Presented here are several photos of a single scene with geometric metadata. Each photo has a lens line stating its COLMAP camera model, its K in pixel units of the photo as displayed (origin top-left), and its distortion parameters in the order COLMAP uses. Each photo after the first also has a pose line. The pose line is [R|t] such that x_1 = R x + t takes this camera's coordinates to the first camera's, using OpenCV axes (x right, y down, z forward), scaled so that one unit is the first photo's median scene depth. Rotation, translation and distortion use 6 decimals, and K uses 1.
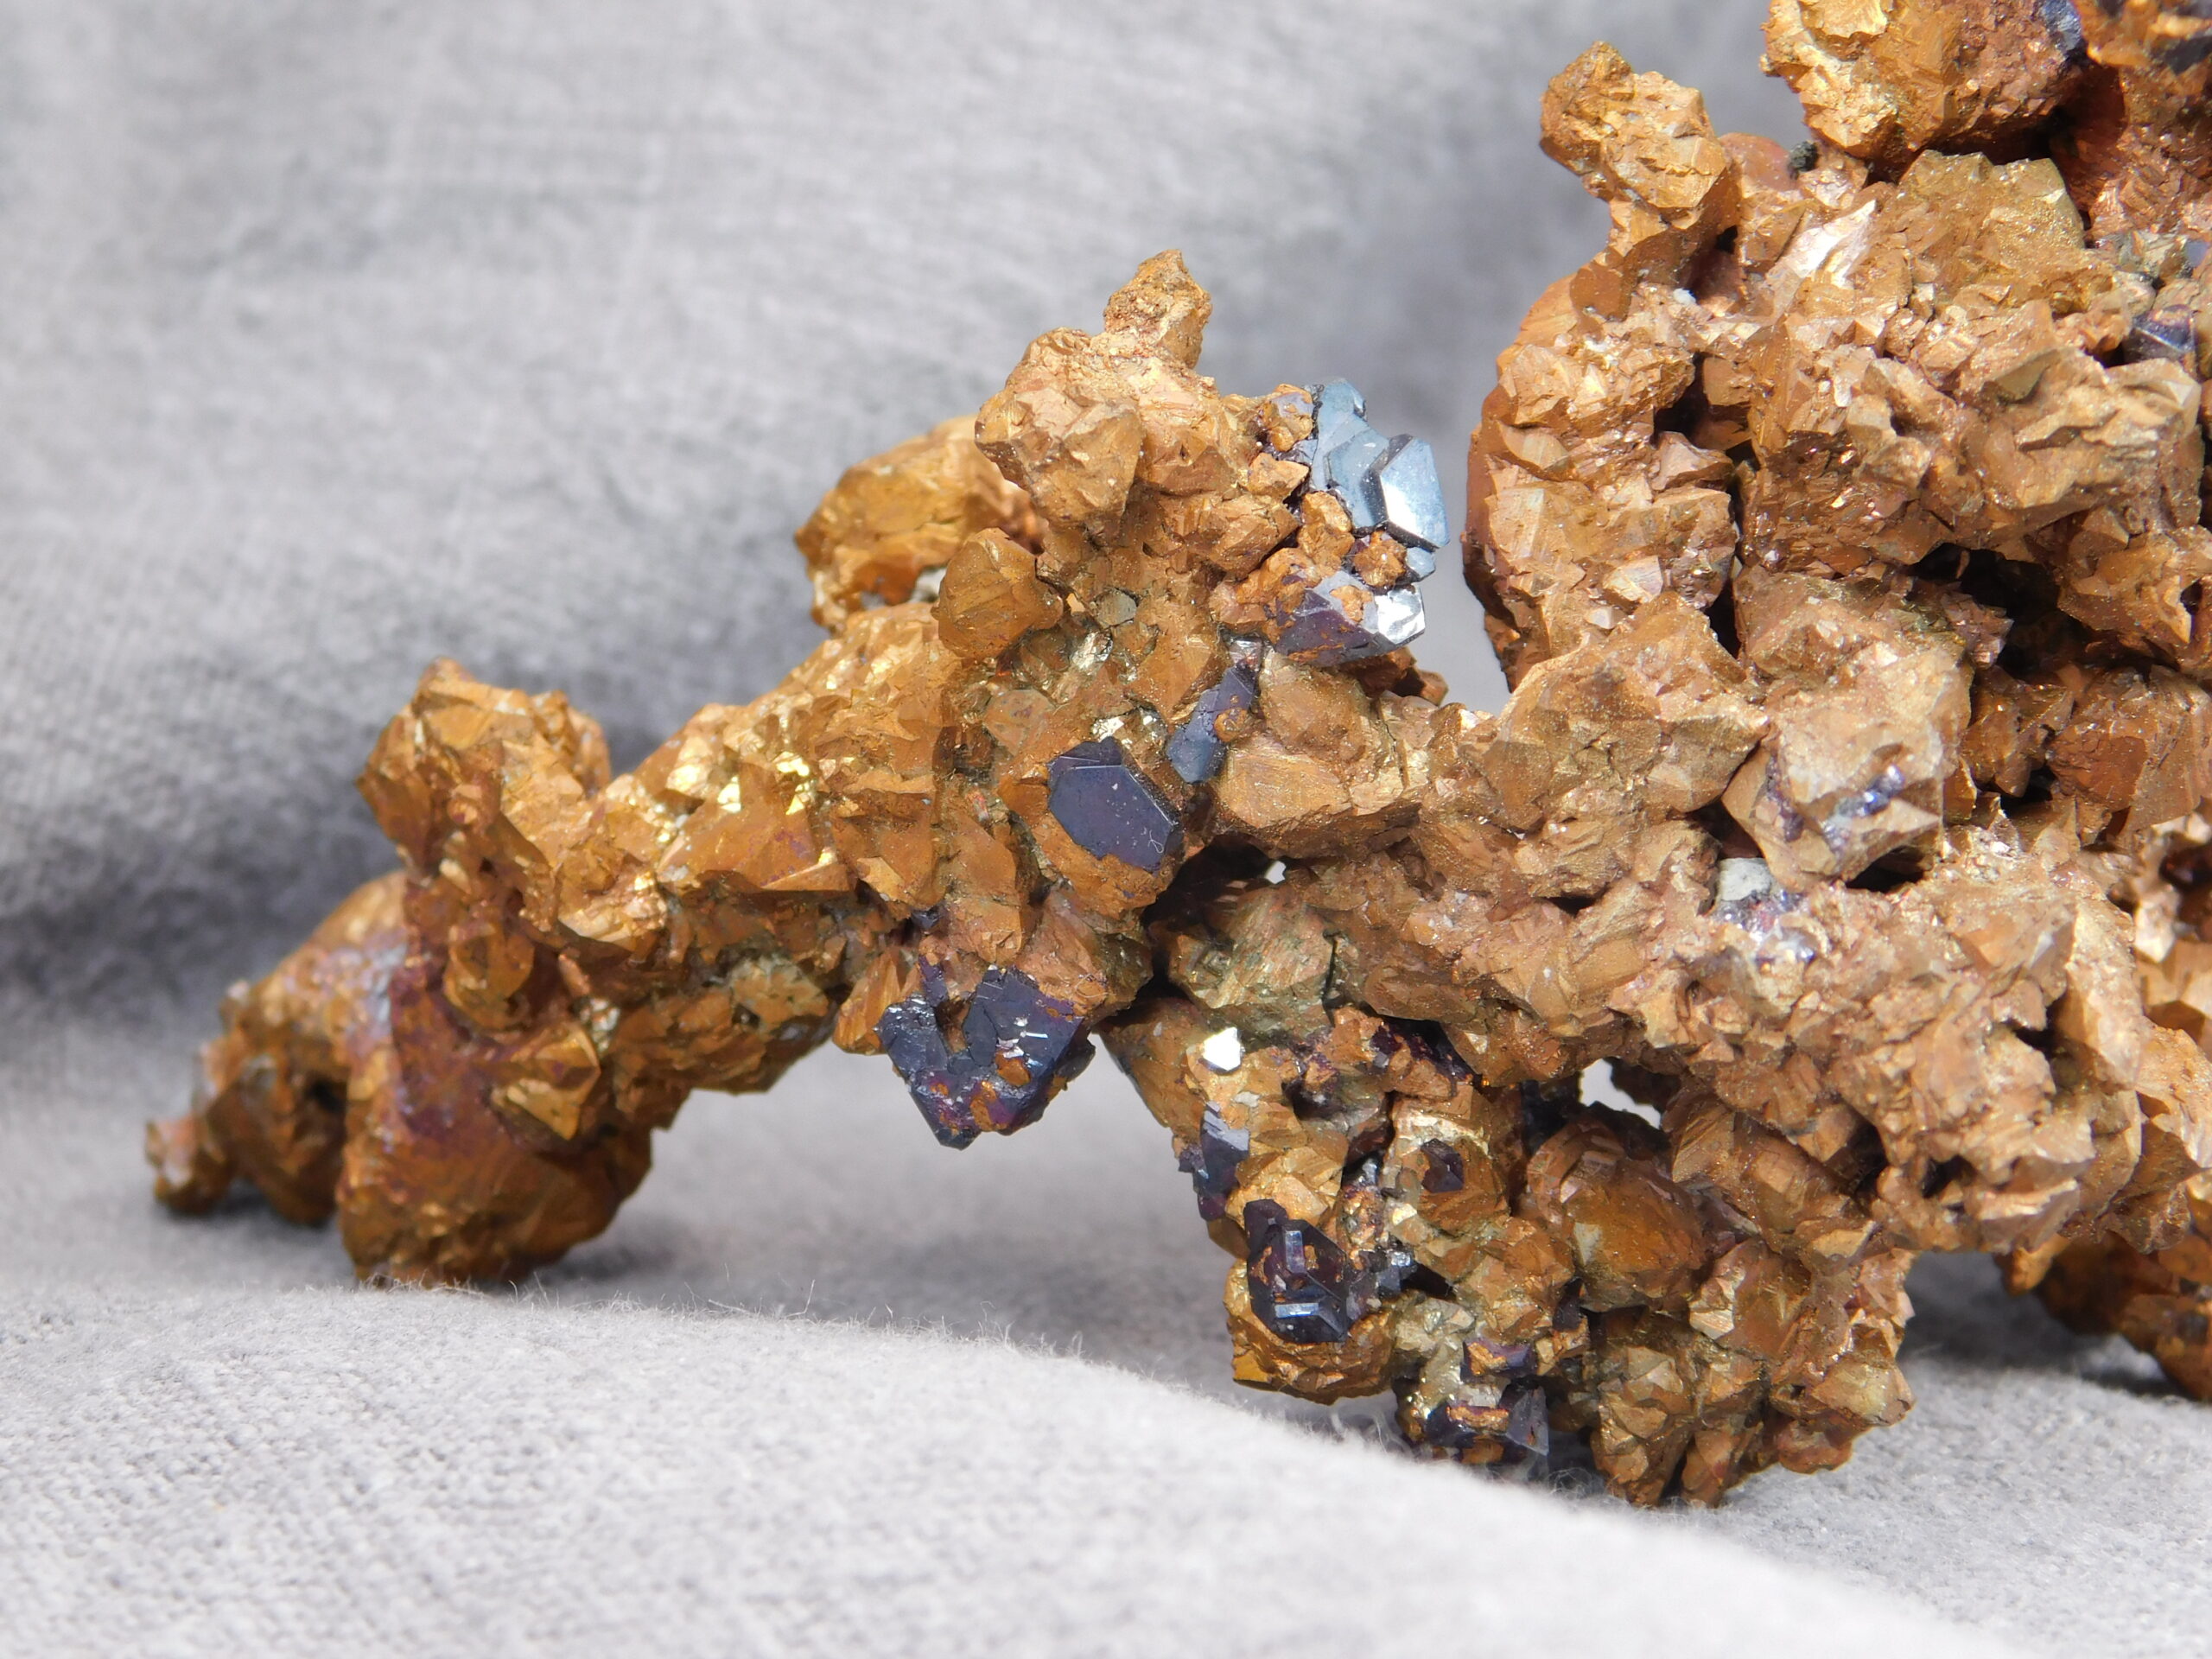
lens RADIAL K [[5472.2, 0, 1106.0], [0, 5472.2, 829.5], [0, 0, 1]] dist [-0.205050, -0.868685]
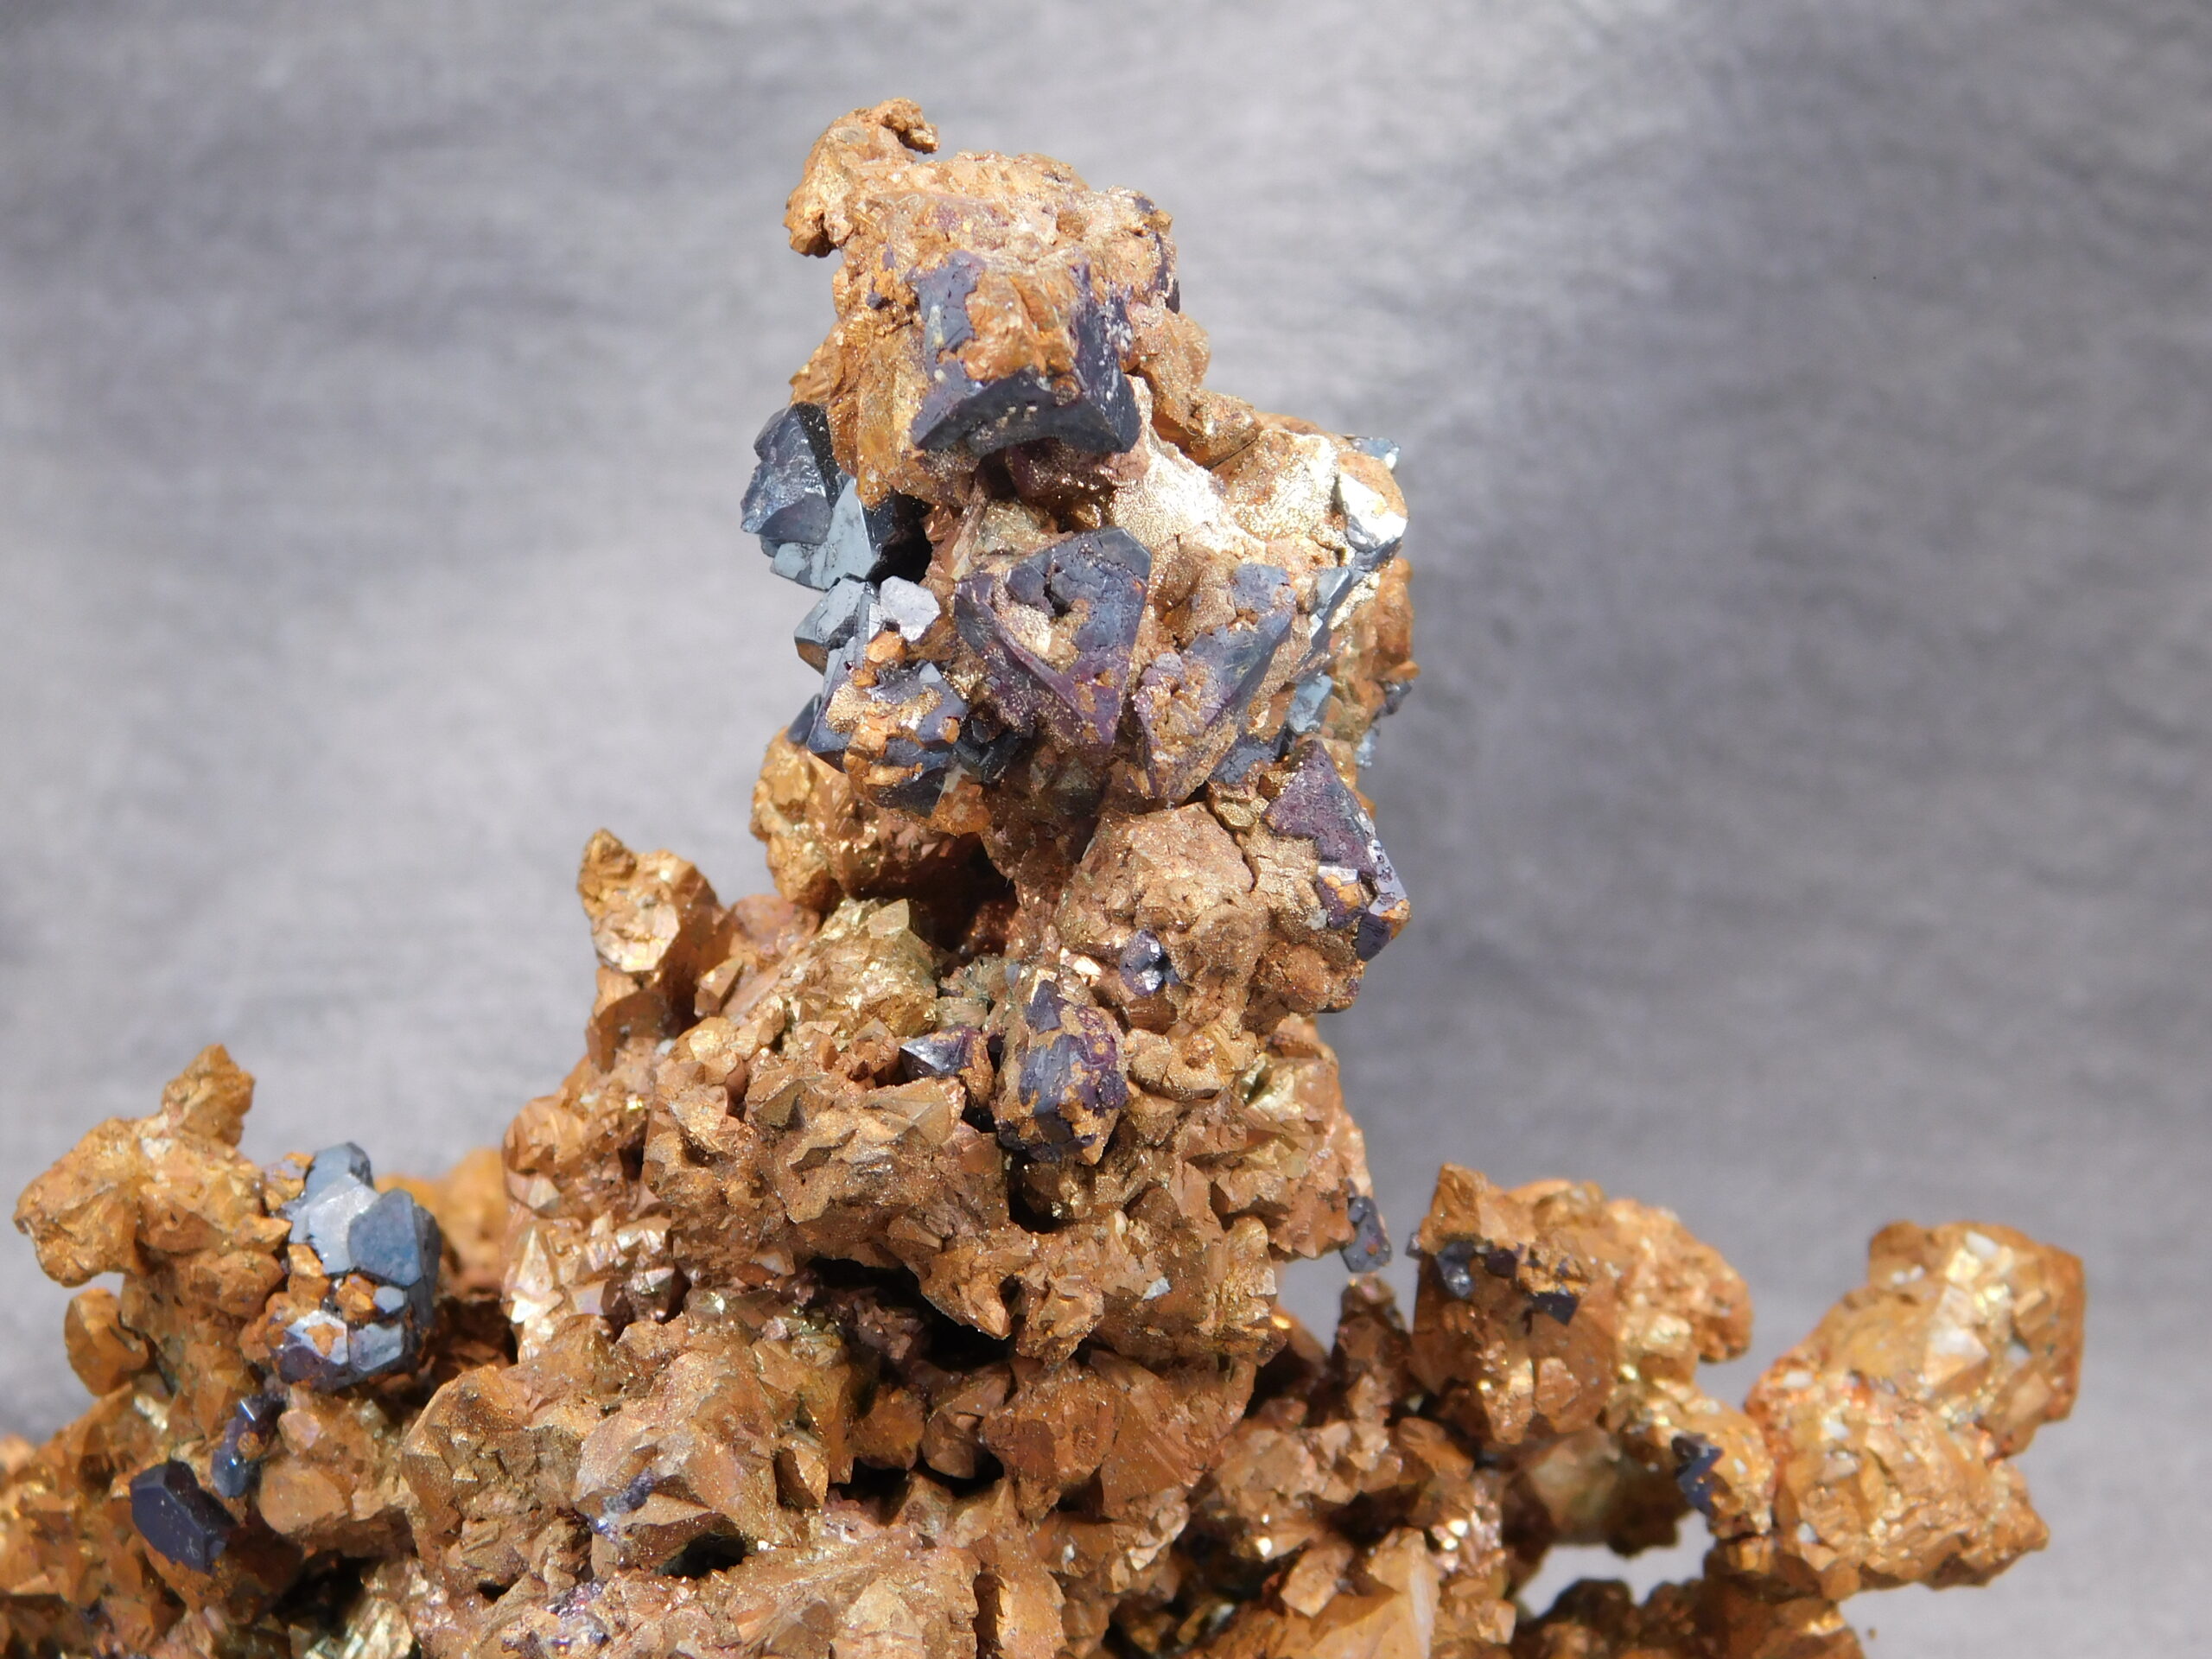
lens RADIAL K [[4735.0, 0, 1106.0], [0, 4735.0, 829.5], [0, 0, 1]] dist [-0.103059, -0.496148]
pose [[0.934296, -0.089160, -0.345169, 0.542446], [0.044121, 0.989696, -0.136220, -0.004556], [0.353758, 0.112041, 0.928602, 0.114867]]
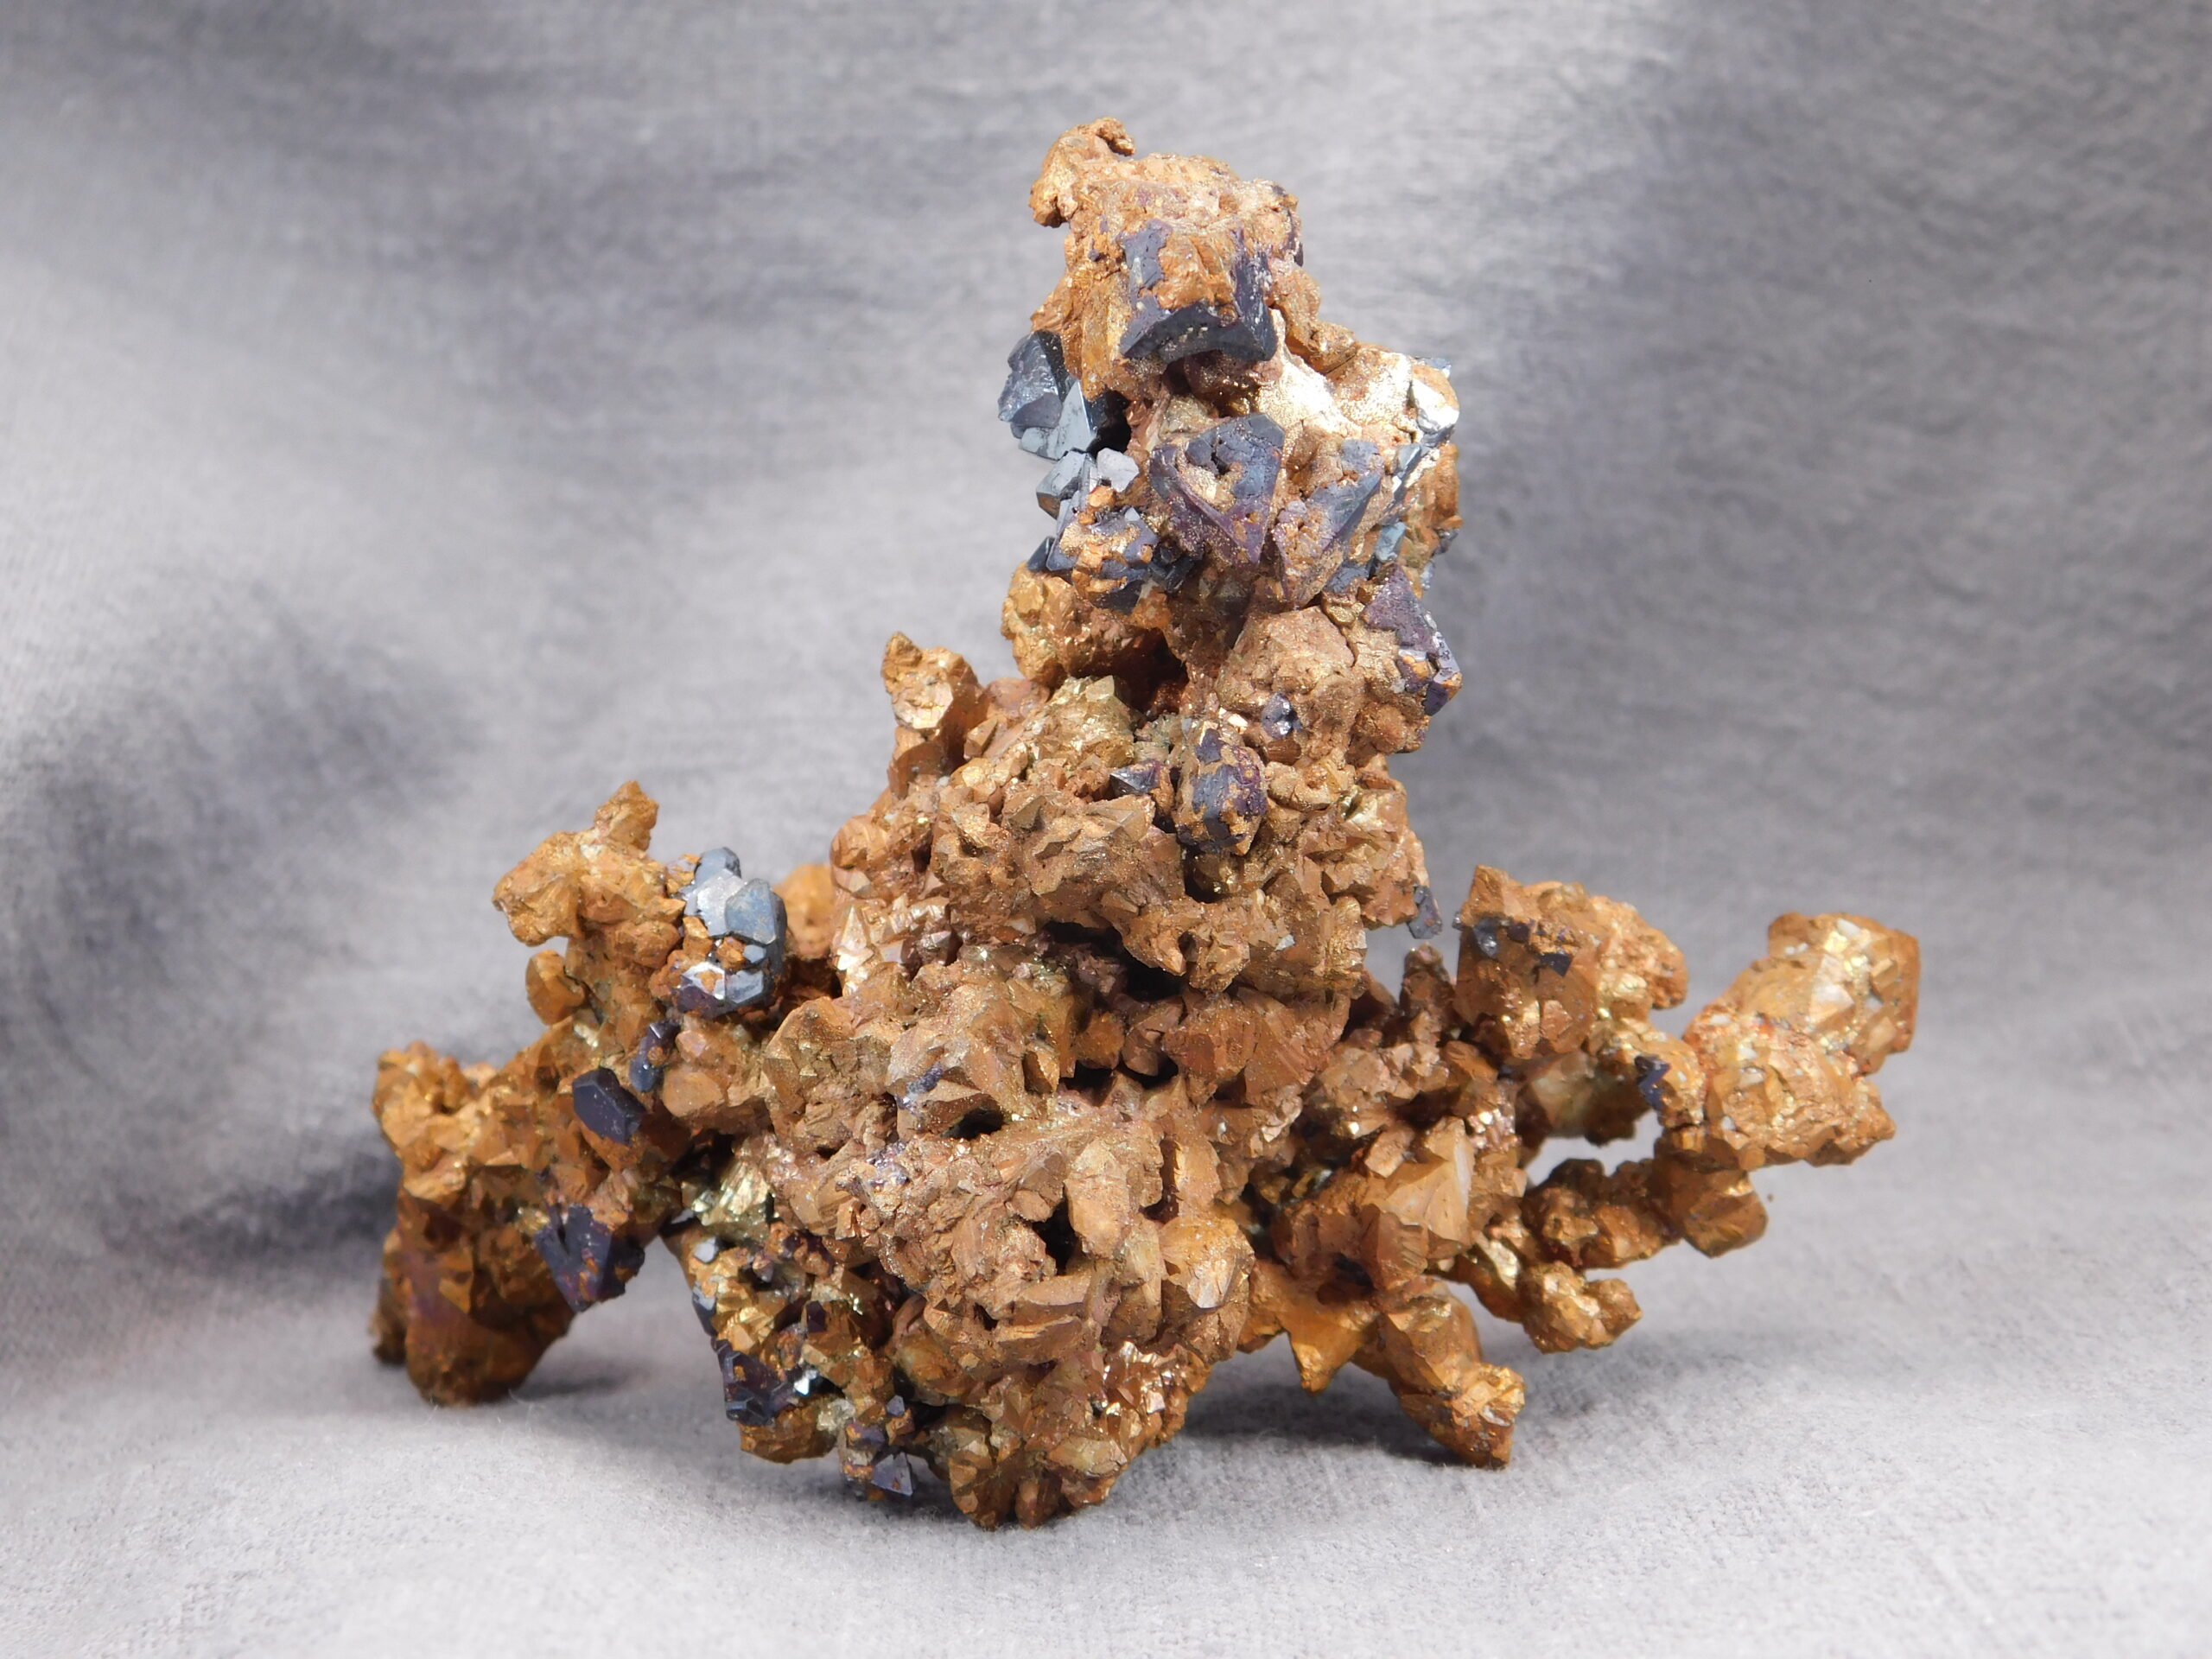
lens RADIAL K [[3304.5, 0, 1106.0], [0, 3304.5, 829.5], [0, 0, 1]] dist [-0.043472, -0.167978]
pose [[0.926523, -0.077327, -0.368205, 0.524583], [0.041148, 0.993607, -0.105127, 0.023863], [0.373981, 0.082252, 0.923782, 0.099302]]
